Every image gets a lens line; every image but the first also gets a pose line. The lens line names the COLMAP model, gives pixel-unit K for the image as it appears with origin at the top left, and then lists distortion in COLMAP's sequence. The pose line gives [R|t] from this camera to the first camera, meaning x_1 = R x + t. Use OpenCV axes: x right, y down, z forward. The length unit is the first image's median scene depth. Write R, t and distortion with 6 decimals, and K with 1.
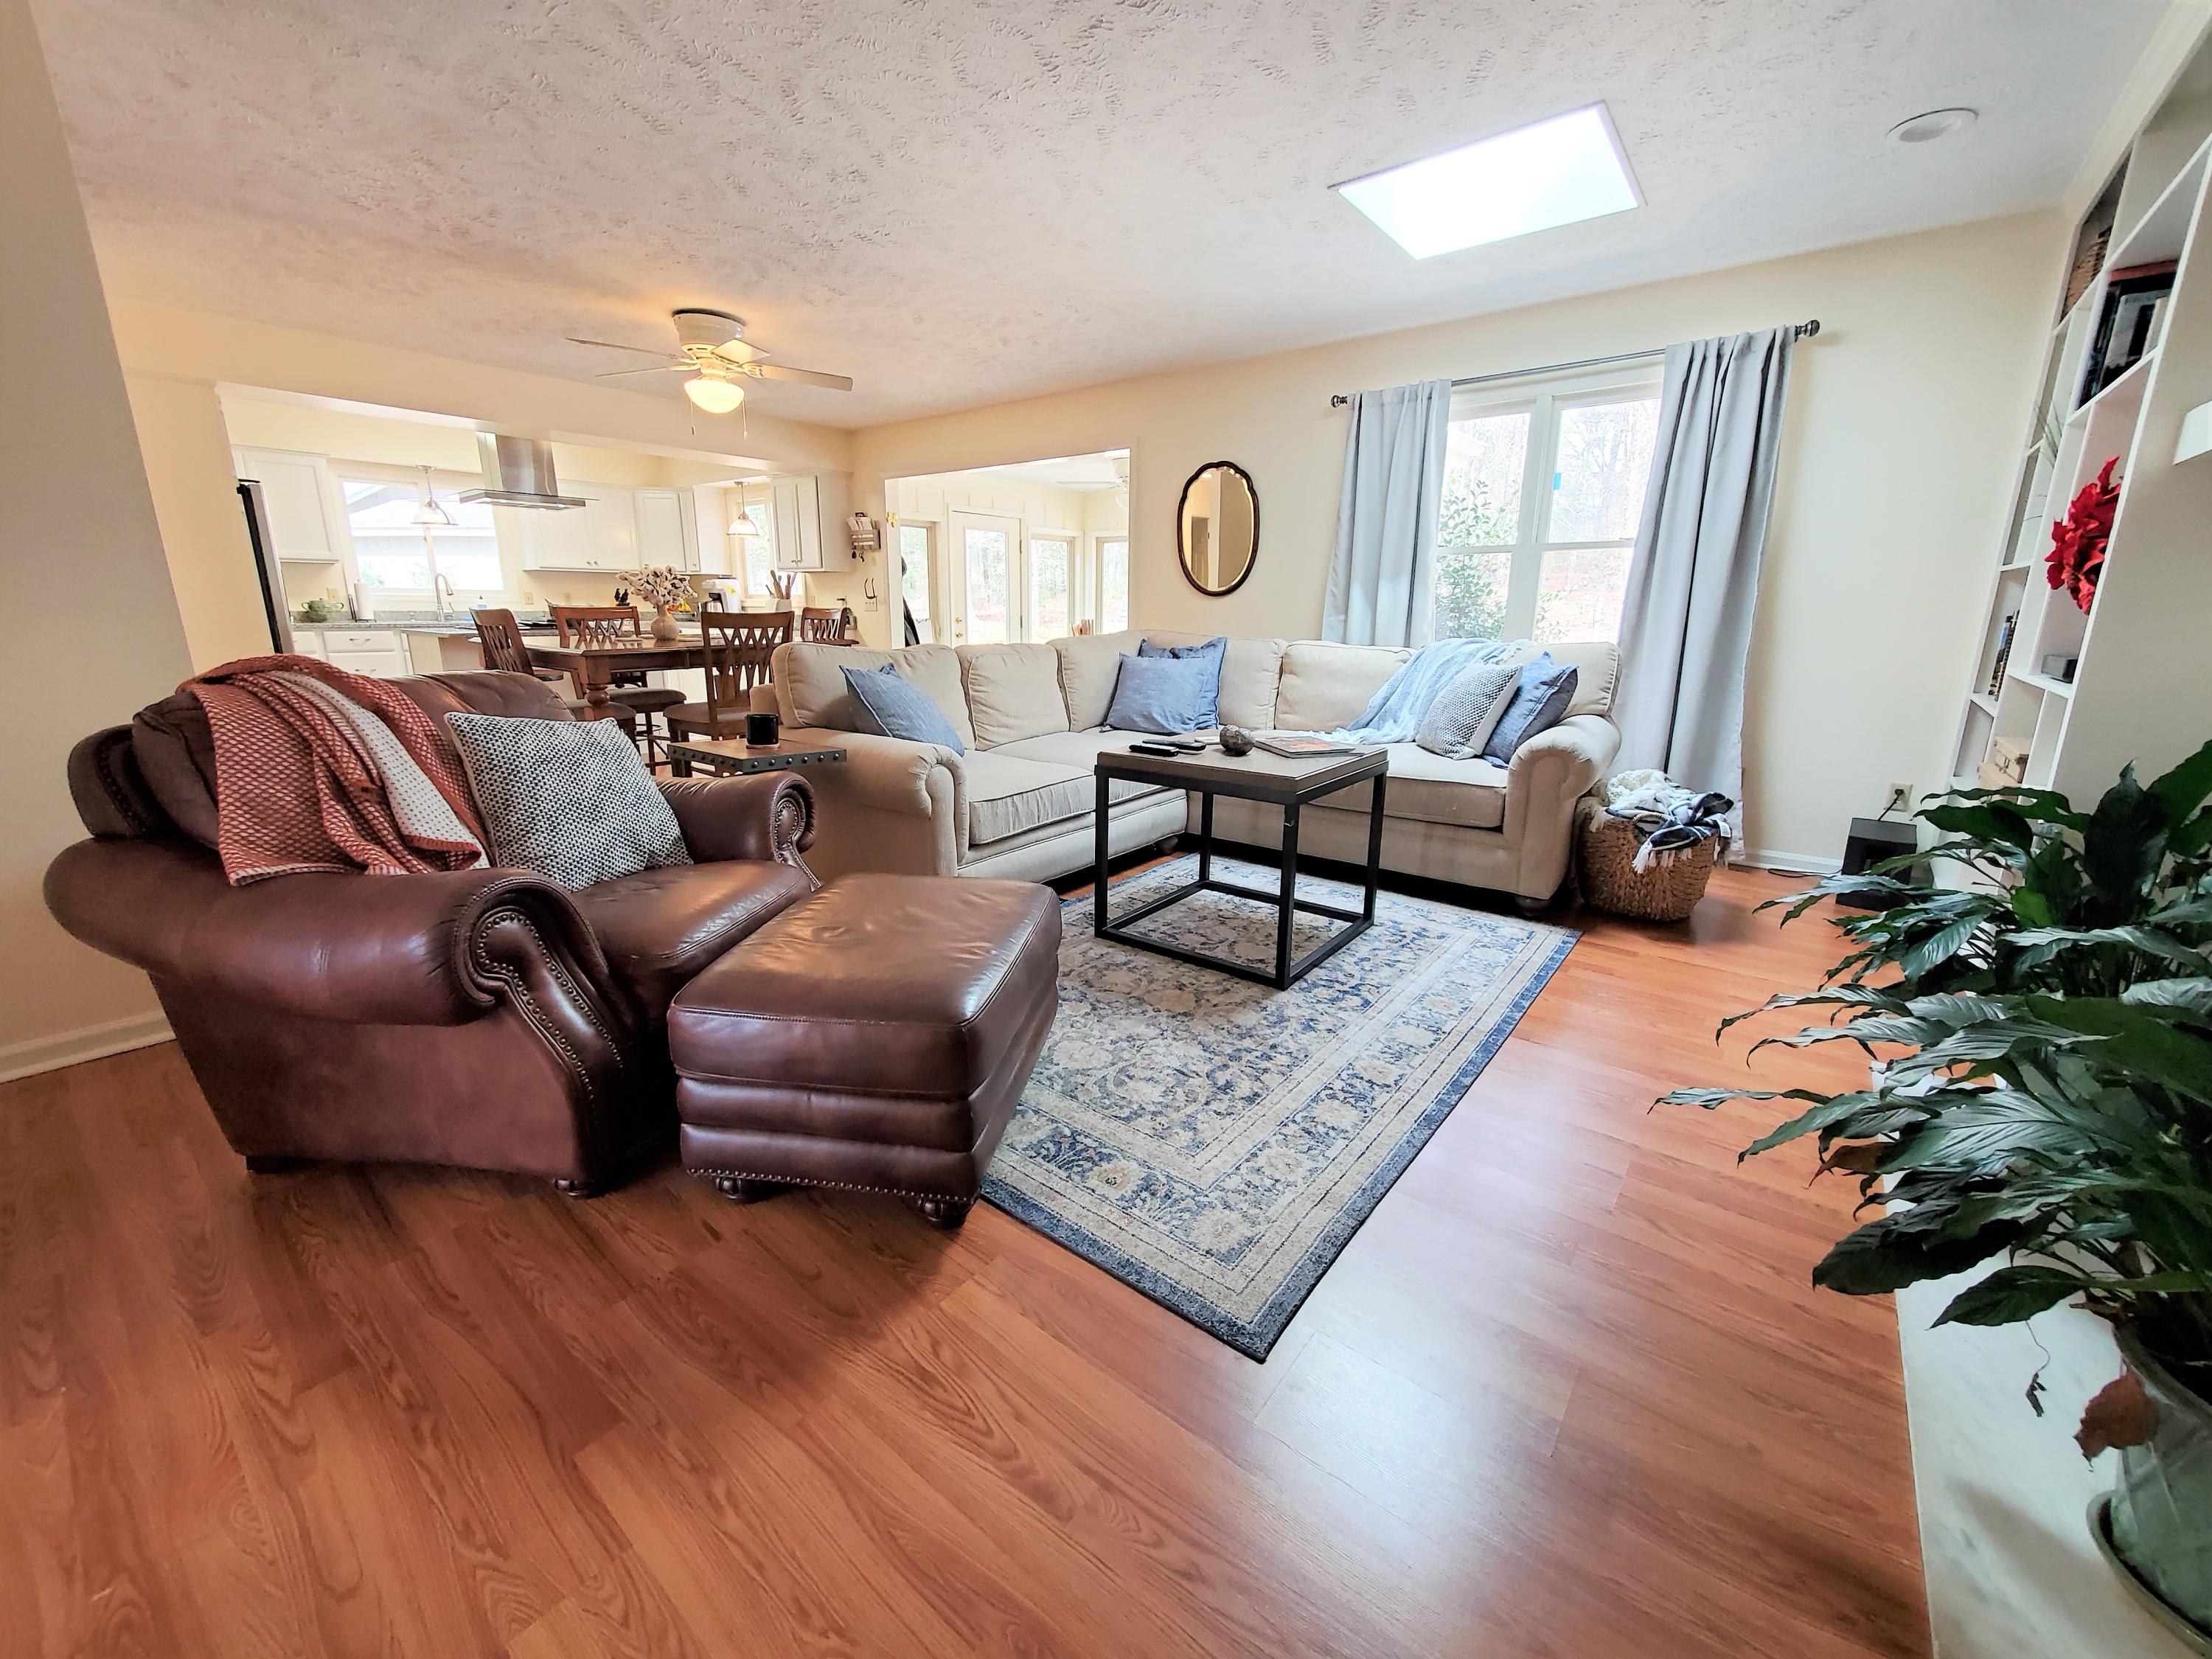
lens RADIAL K [[877.9, 0, 1118.0], [0, 877.9, 816.3], [0, 0, 1]] dist [0.004090, -0.000841]
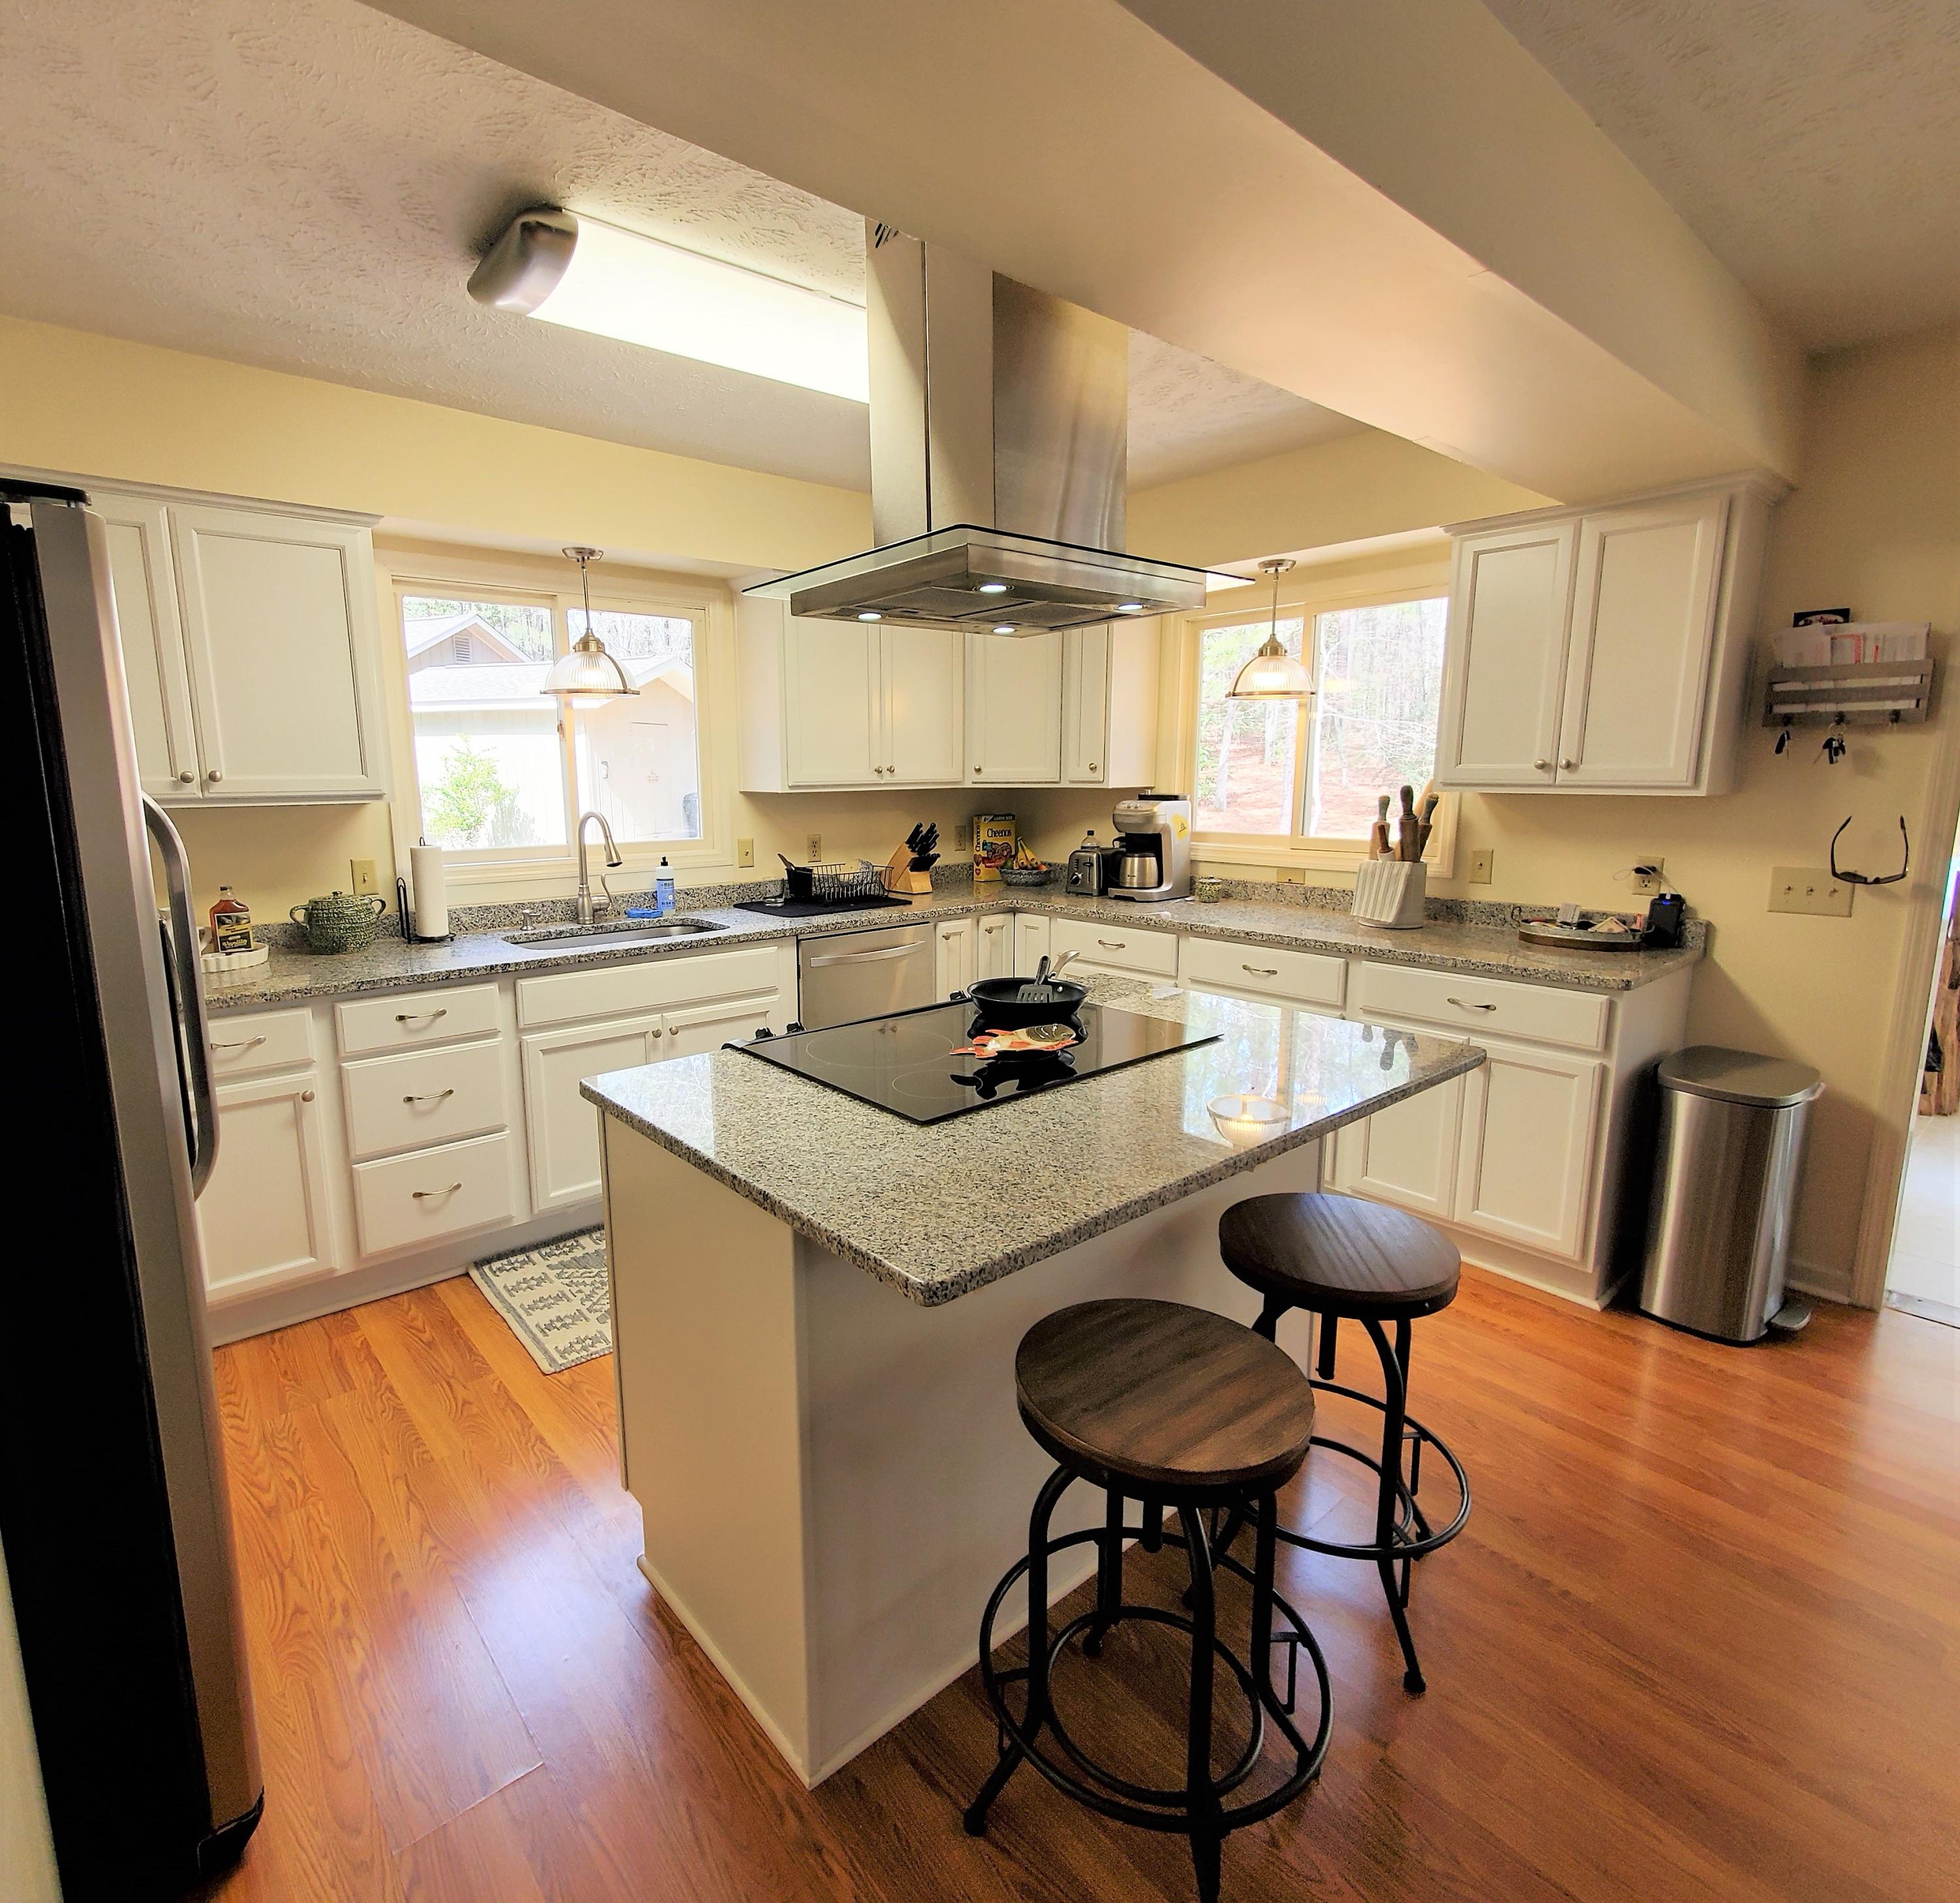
lens RADIAL K [[1052.3, 0, 965.4], [0, 1052.3, 953.5], [0, 0, 1]] dist [-0.001654, 0.000033]
pose [[0.982241, 0.017117, -0.186841, -0.516249], [-0.027850, 0.998099, -0.054975, -0.191293], [0.185545, 0.059202, 0.980851, 0.566051]]
